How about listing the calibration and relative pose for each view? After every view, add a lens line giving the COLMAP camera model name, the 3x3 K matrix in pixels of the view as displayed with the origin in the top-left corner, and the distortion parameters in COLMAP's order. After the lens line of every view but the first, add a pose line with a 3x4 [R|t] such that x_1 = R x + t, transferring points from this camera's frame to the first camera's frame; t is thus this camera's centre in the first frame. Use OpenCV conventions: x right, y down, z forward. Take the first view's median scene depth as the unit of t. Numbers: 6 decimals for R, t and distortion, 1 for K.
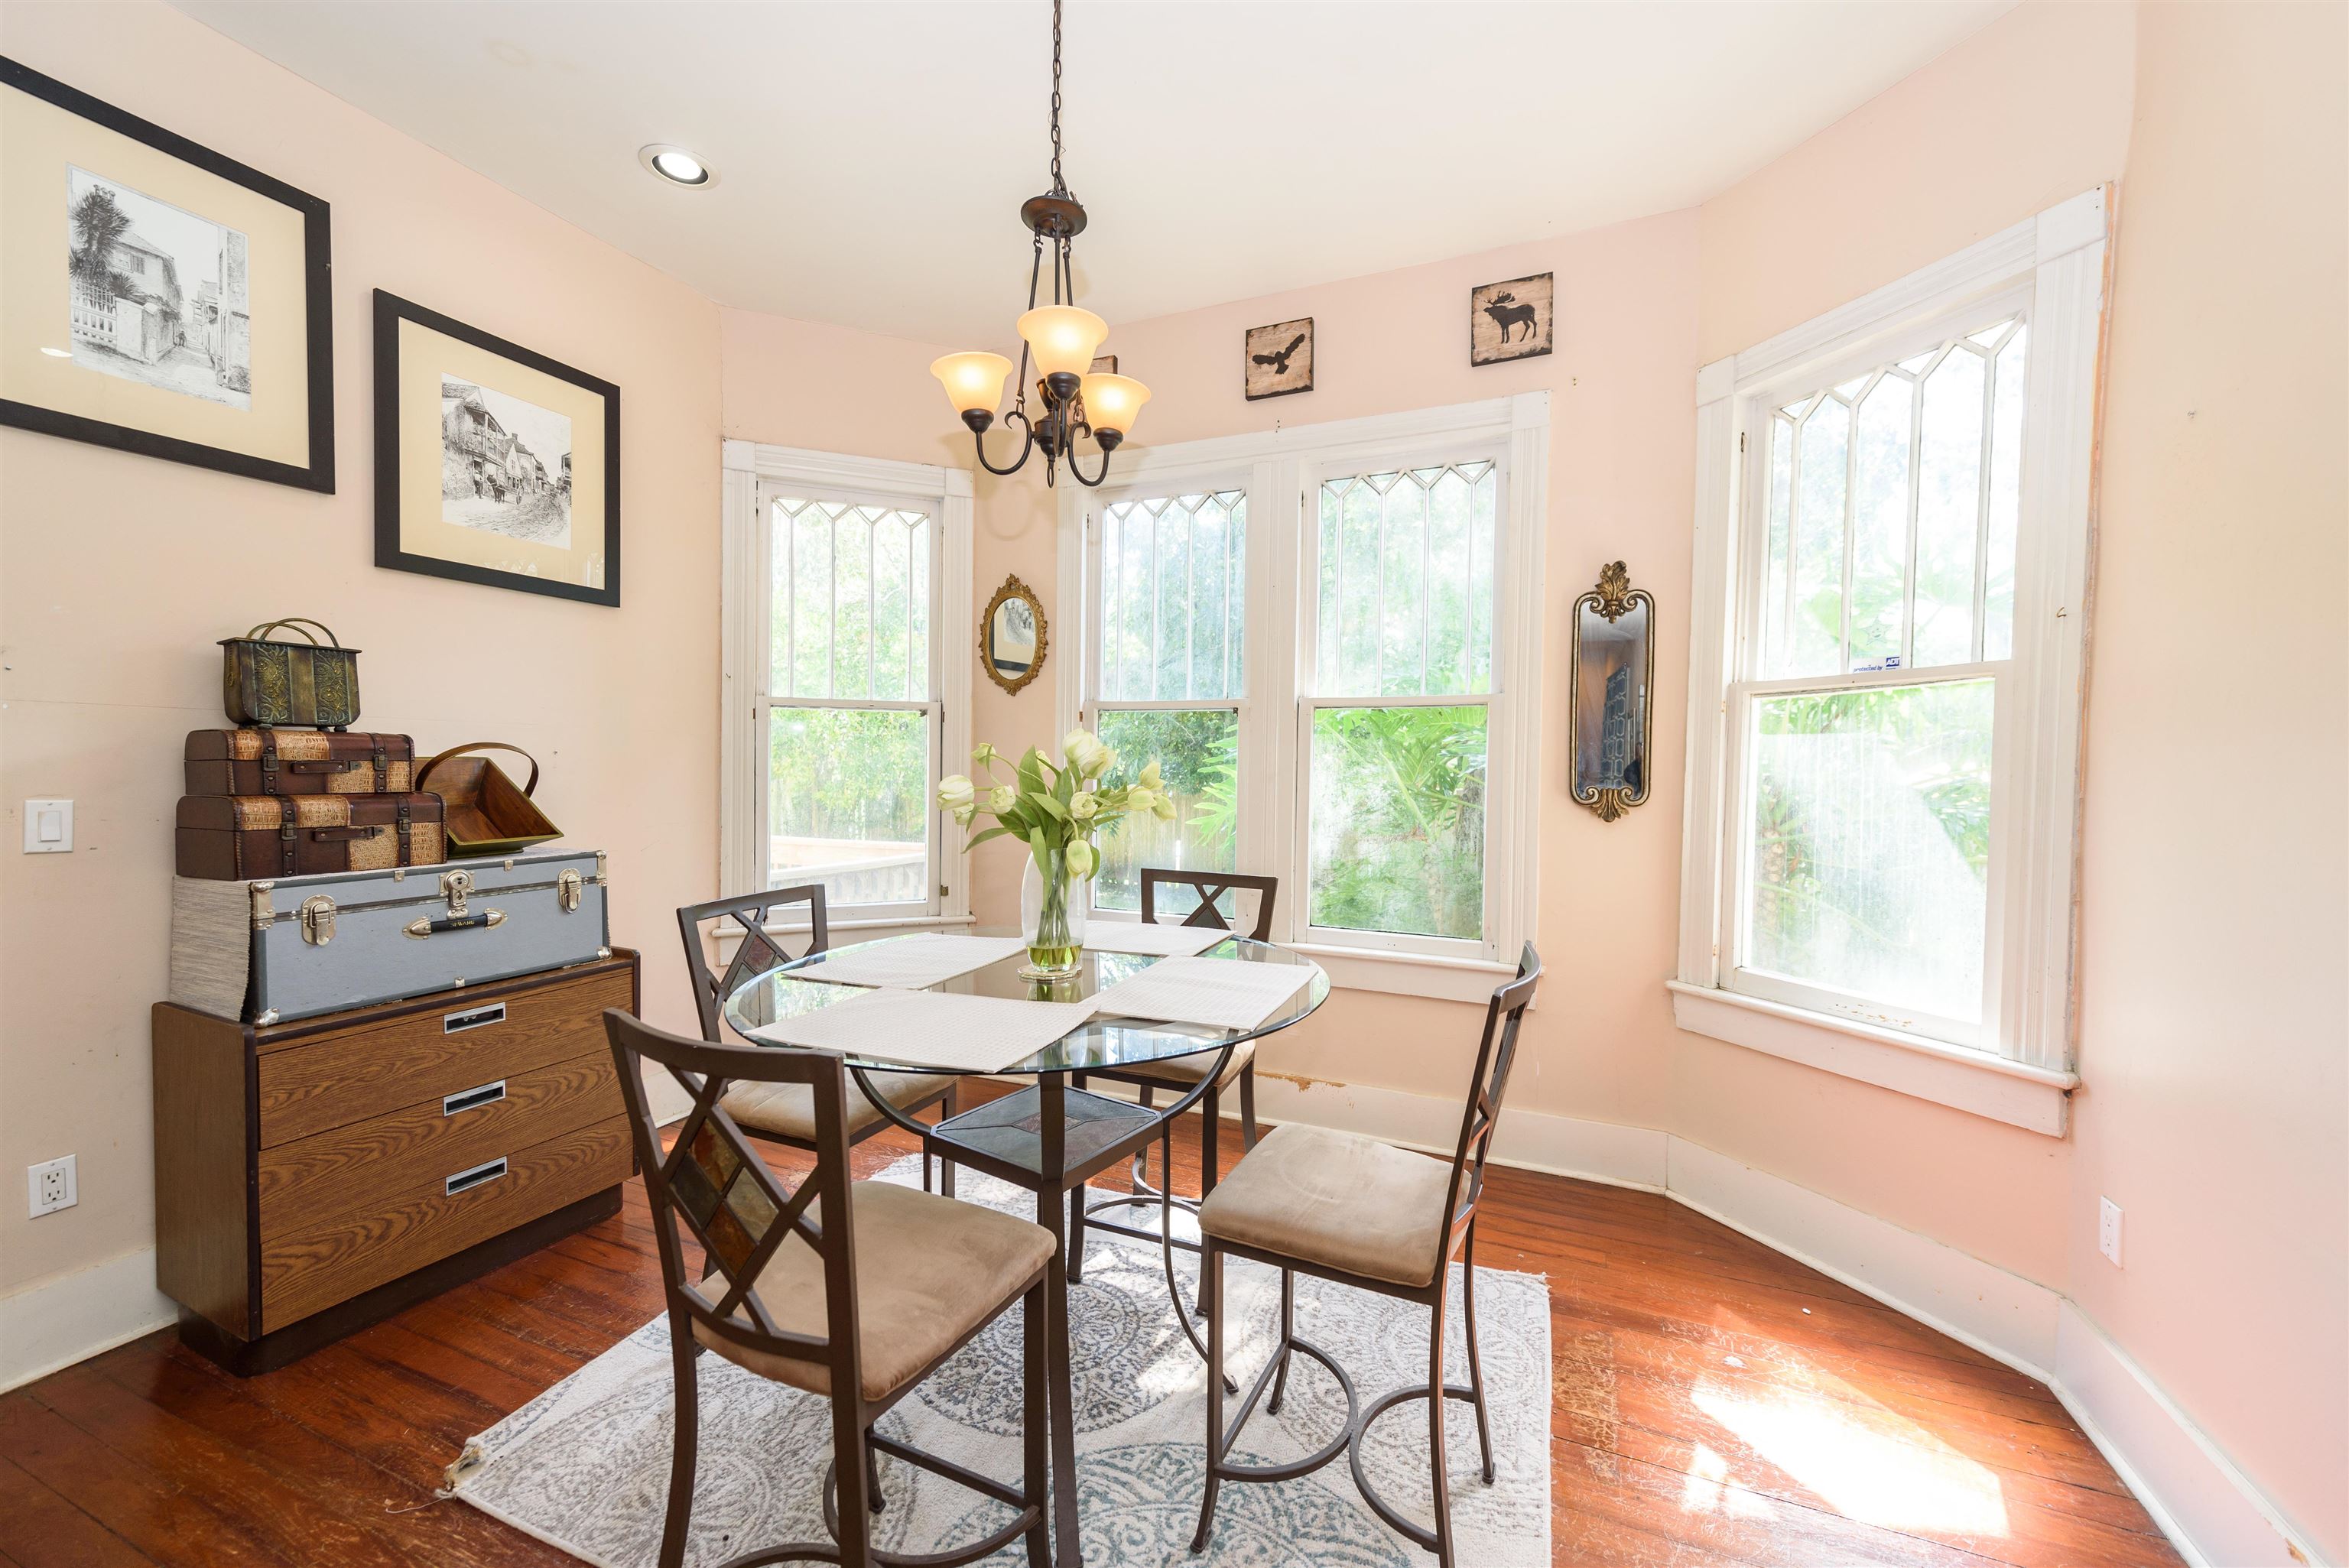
lens RADIAL K [[915.5, 0, 1177.3], [0, 915.5, 785.0], [0, 0, 1]] dist [0.012392, -0.003433]
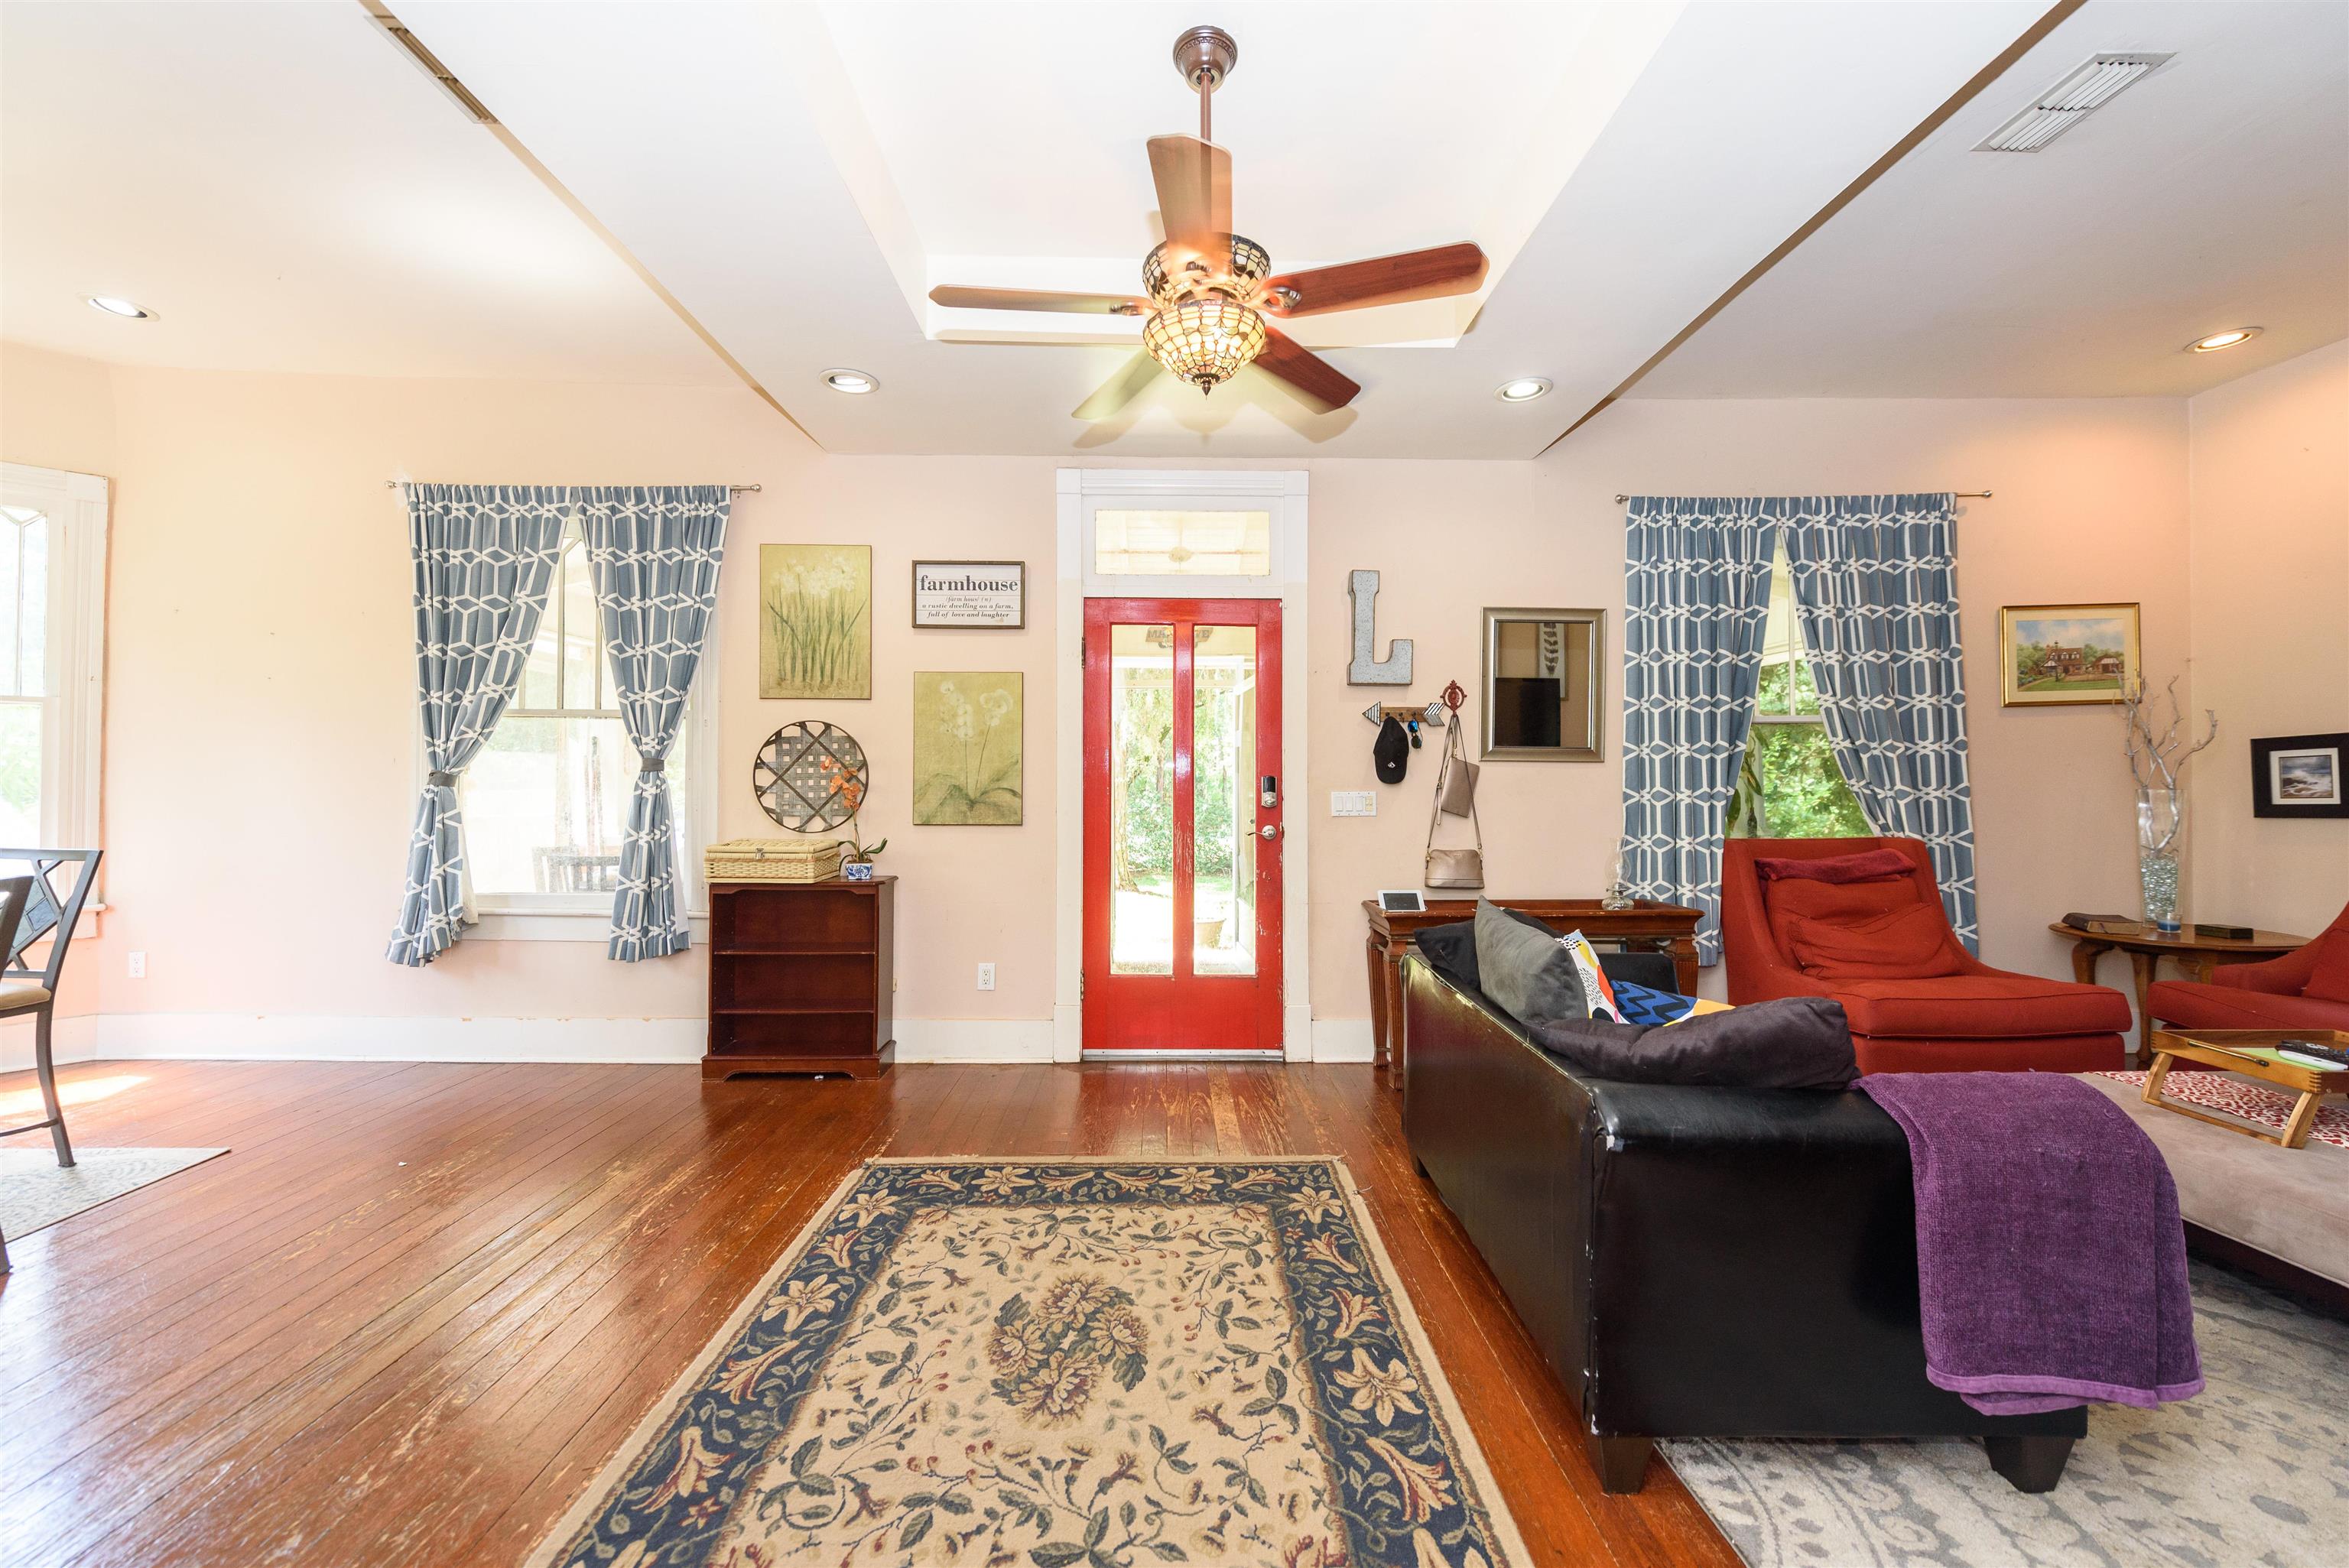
lens RADIAL K [[915.5, 0, 1179.1], [0, 915.5, 782.4], [0, 0, 1]] dist [0.012392, -0.003433]
pose [[-0.418373, -0.011665, 0.908200, -1.504371], [0.007489, 0.999839, 0.016292, 0.021490], [-0.908245, 0.013618, -0.418218, -0.253234]]
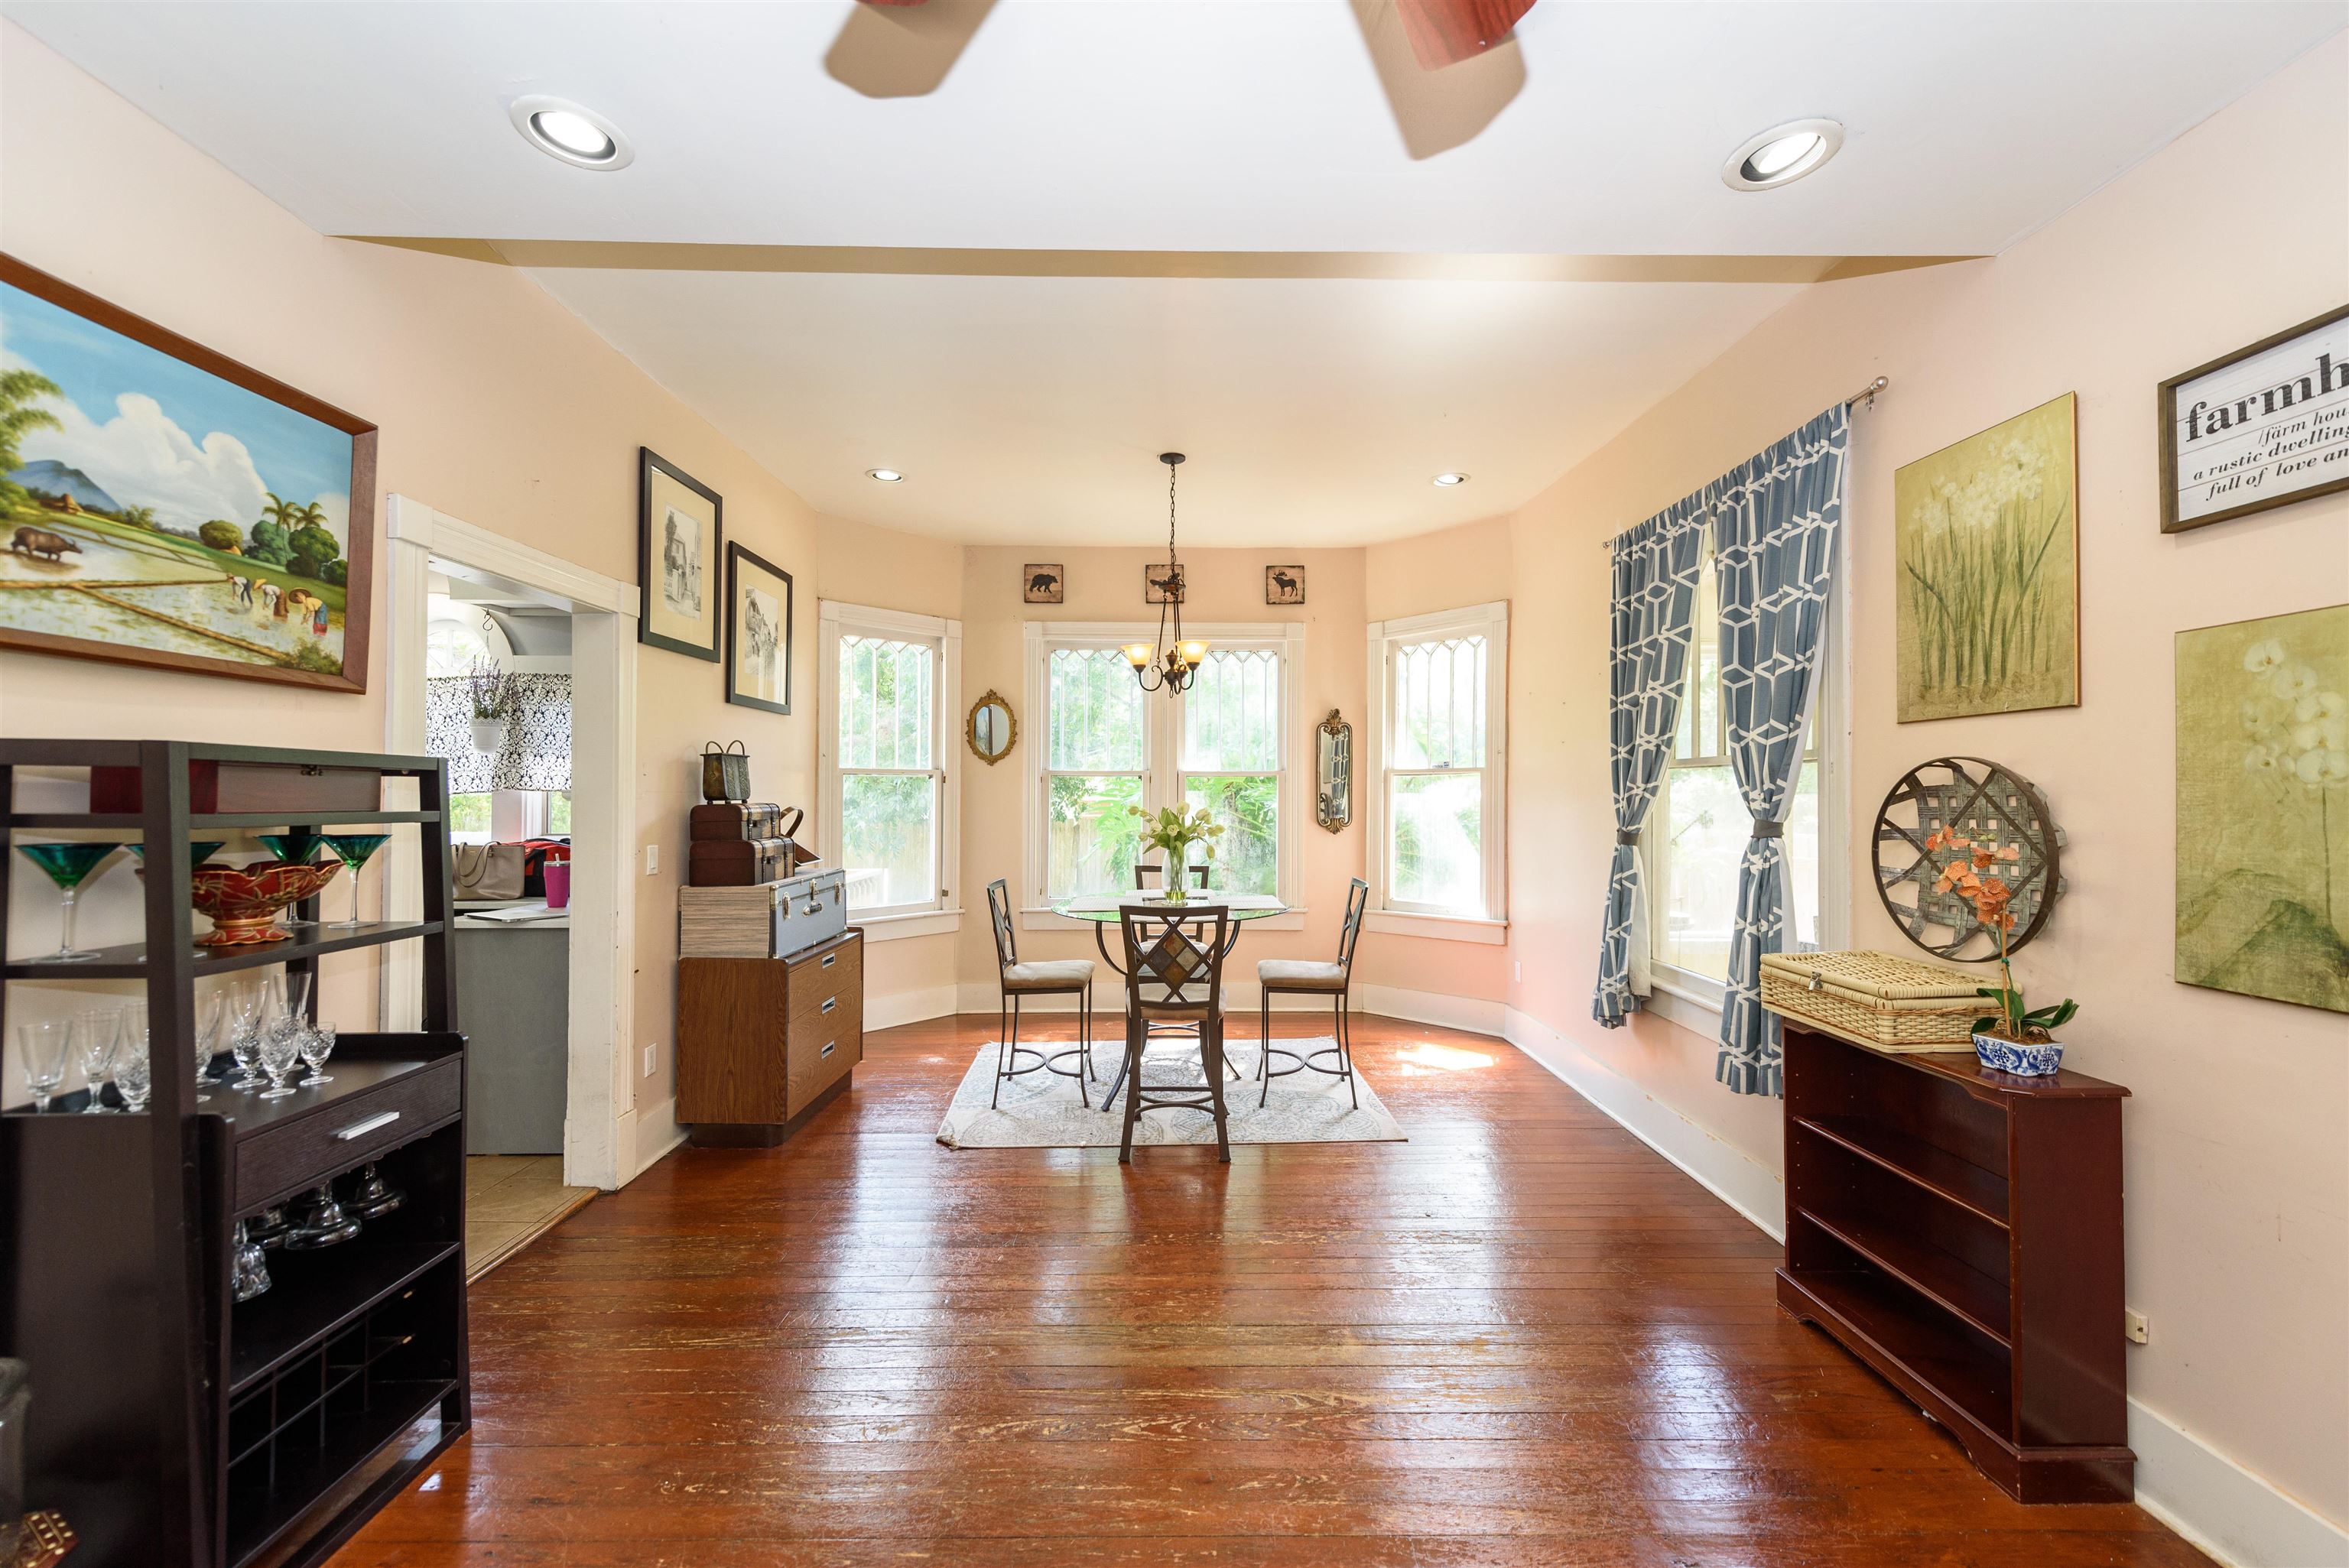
lens RADIAL K [[915.5, 0, 1176.3], [0, 915.5, 785.5], [0, 0, 1]] dist [0.012392, -0.003433]
pose [[0.913436, -0.007125, 0.406921, -0.810826], [0.018369, 0.999550, -0.023732, -0.031933], [-0.406568, 0.029152, 0.913155, -0.863705]]
